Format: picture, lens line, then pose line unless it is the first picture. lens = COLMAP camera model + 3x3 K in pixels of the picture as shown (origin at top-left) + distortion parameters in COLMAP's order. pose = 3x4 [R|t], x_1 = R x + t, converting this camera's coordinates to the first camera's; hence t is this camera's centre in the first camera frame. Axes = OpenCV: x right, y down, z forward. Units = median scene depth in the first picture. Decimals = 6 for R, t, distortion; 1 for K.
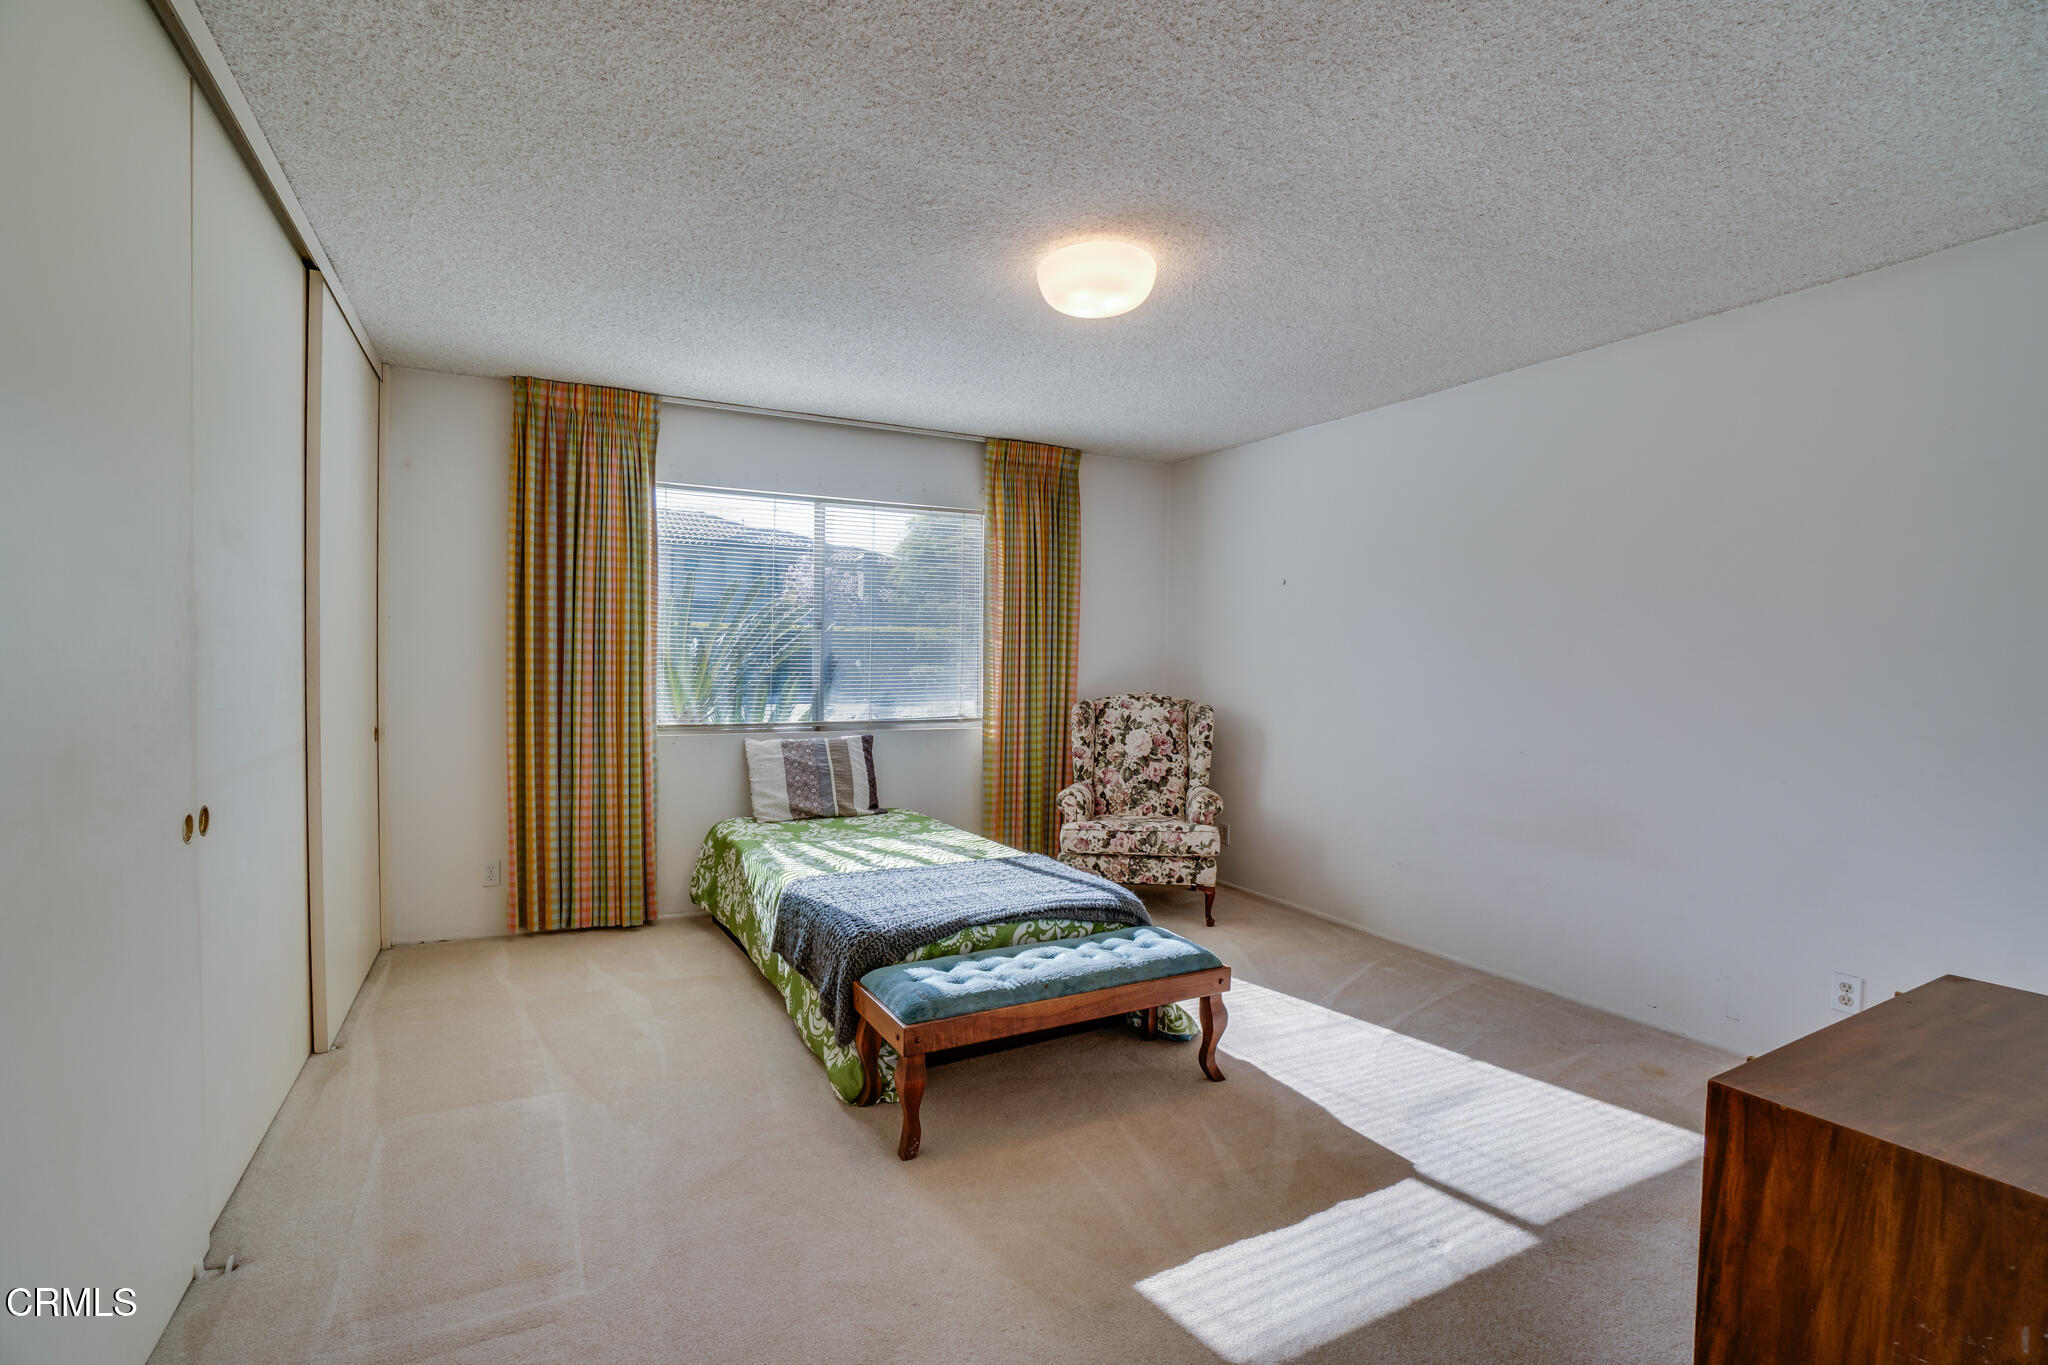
lens RADIAL K [[909.6, 0, 1018.5], [0, 909.6, 663.7], [0, 0, 1]] dist [-0.064960, 0.022954]
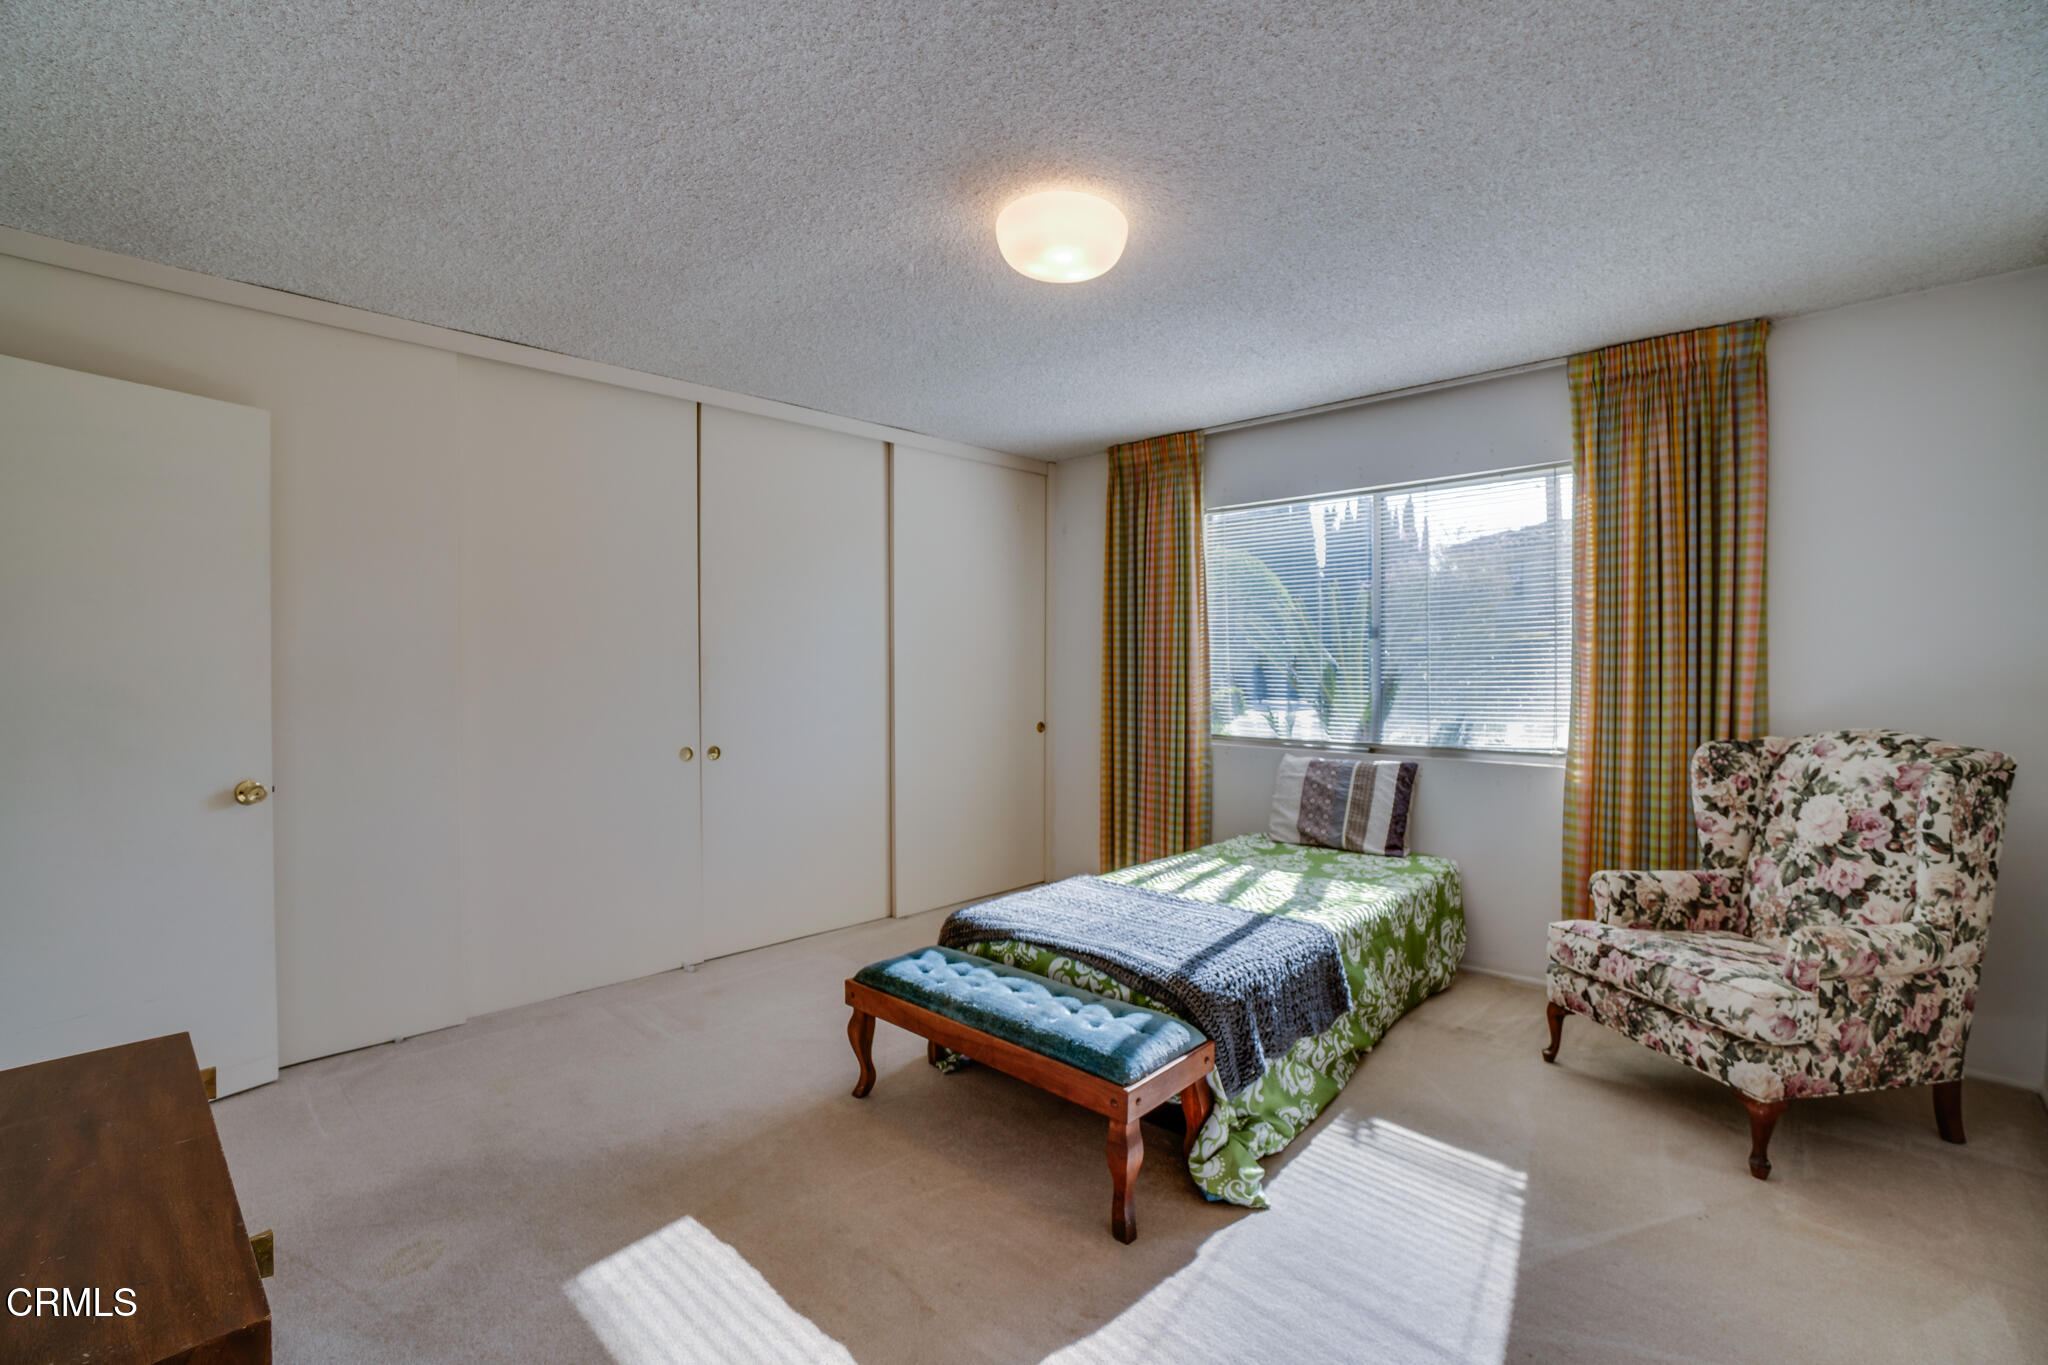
lens RADIAL K [[909.6, 0, 1018.5], [0, 909.6, 663.7], [0, 0, 1]] dist [-0.064960, 0.022954]
pose [[0.327762, -0.018000, -0.944589, 0.479222], [-0.007608, 0.999736, -0.021691, 0.008446], [0.944730, 0.014296, 0.327539, 0.375183]]
